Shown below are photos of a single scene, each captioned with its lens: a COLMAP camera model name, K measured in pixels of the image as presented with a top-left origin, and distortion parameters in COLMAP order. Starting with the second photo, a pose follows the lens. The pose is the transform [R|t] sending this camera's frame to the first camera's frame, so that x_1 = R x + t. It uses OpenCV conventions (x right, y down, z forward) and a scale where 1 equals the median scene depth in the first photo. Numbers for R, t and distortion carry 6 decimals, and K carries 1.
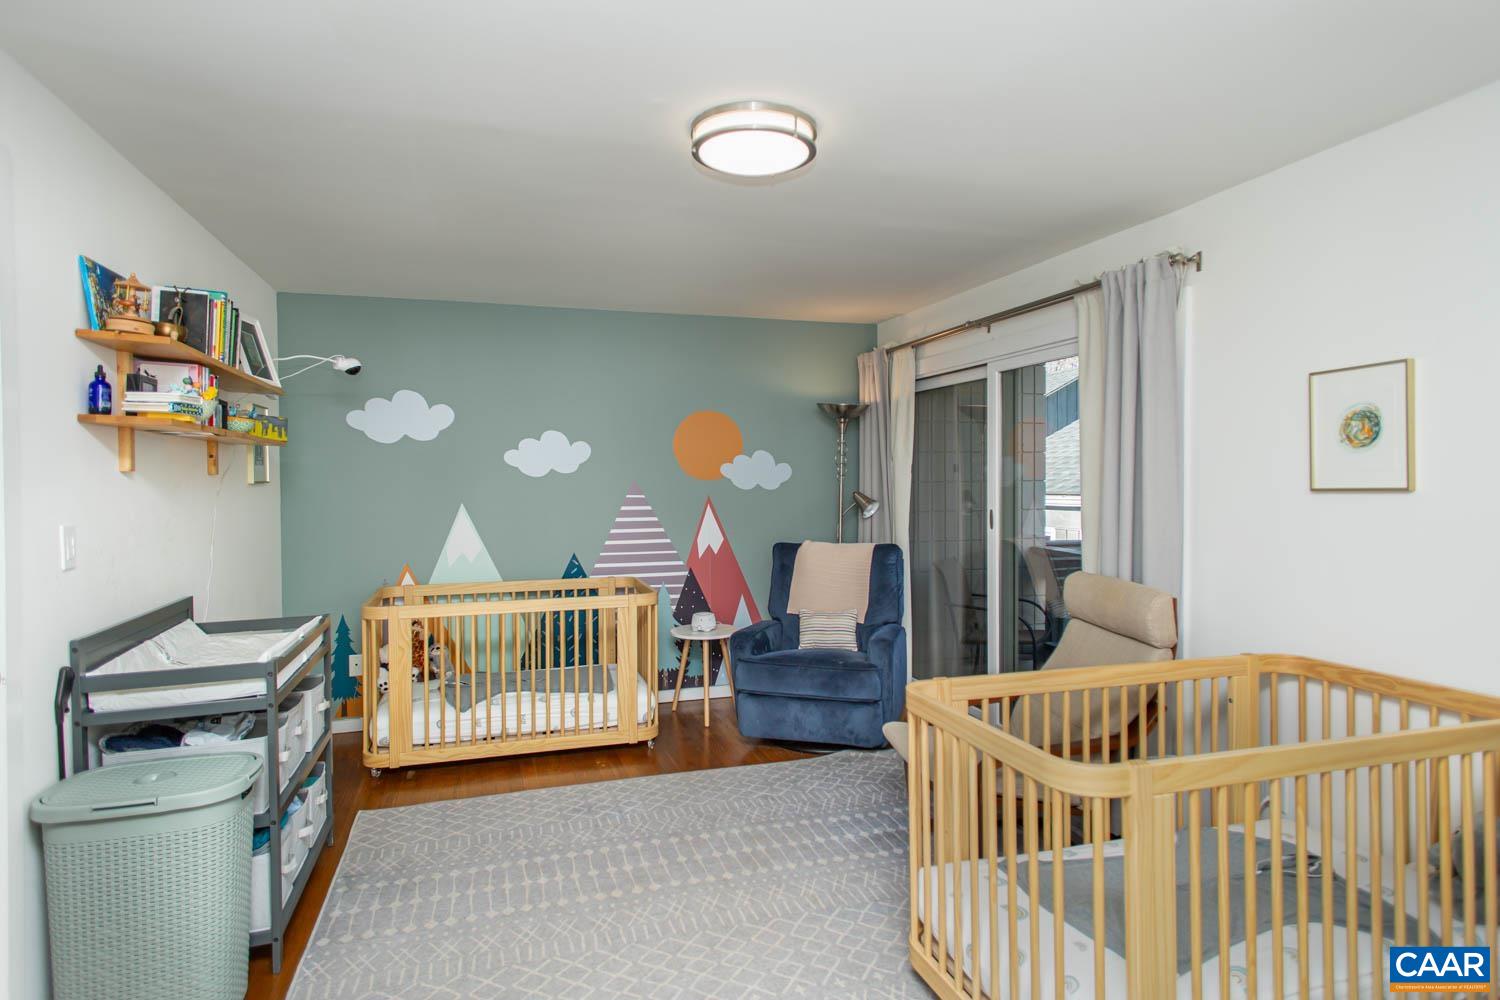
lens RADIAL K [[835.3, 0, 768.9], [0, 835.3, 489.2], [0, 0, 1]] dist [0.005217, 0.000520]
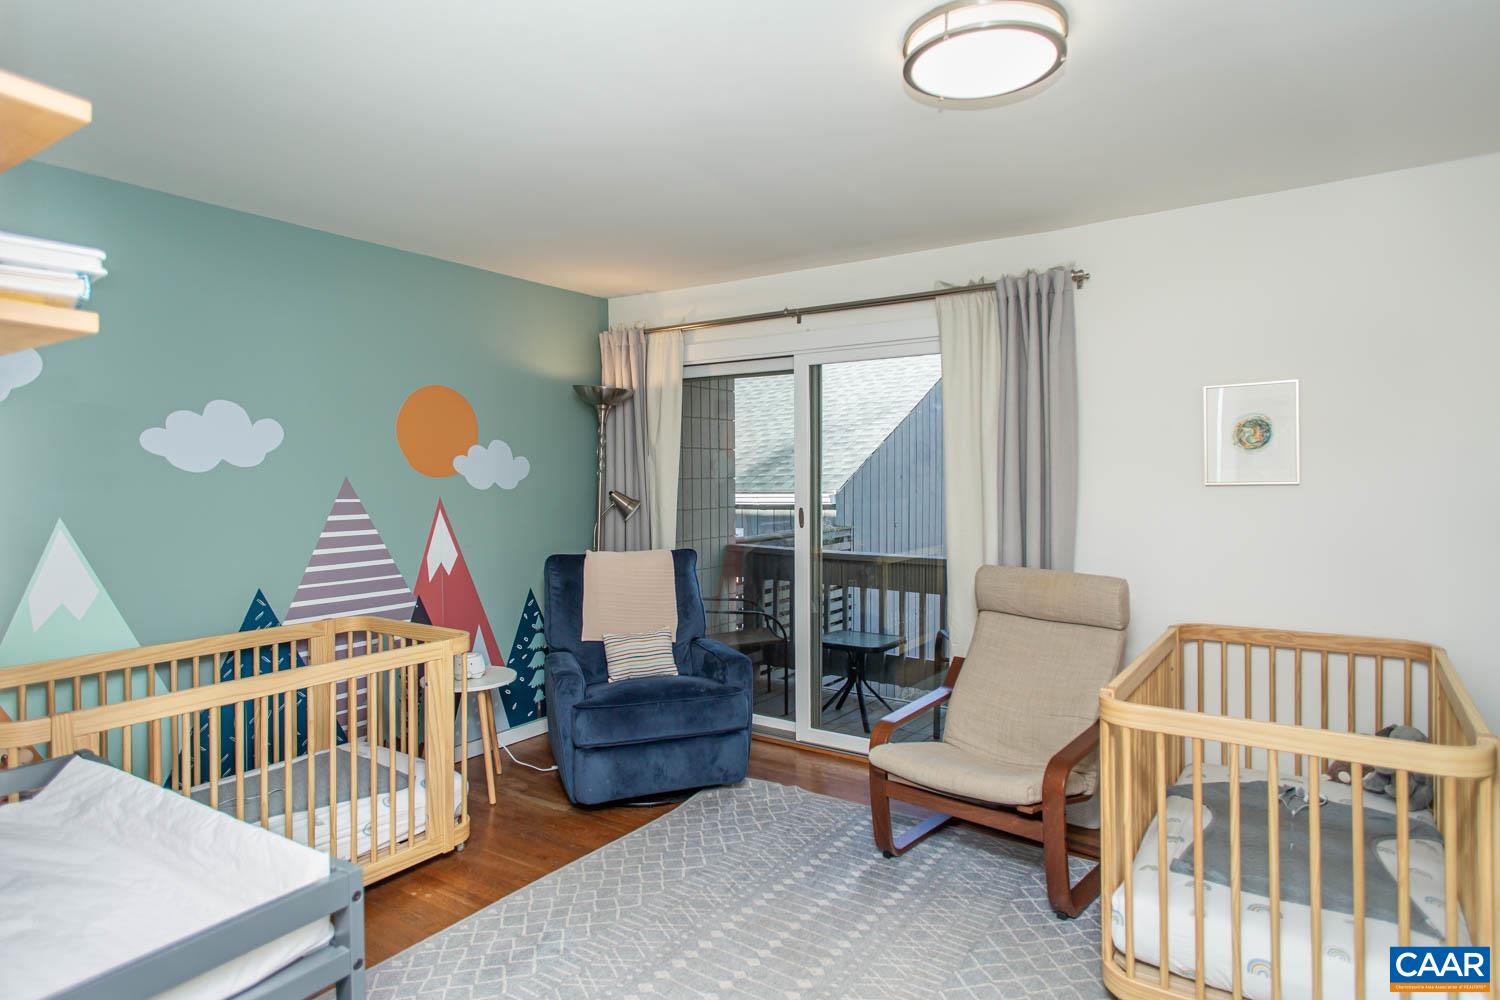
lens RADIAL K [[843.2, 0, 751.3], [0, 843.2, 497.2], [0, 0, 1]] dist [0.006380, 0.000706]
pose [[0.793210, -0.015498, 0.608750, -0.392319], [0.008501, 0.999860, 0.014379, -0.002091], [-0.608888, -0.006231, 0.793232, 0.285483]]
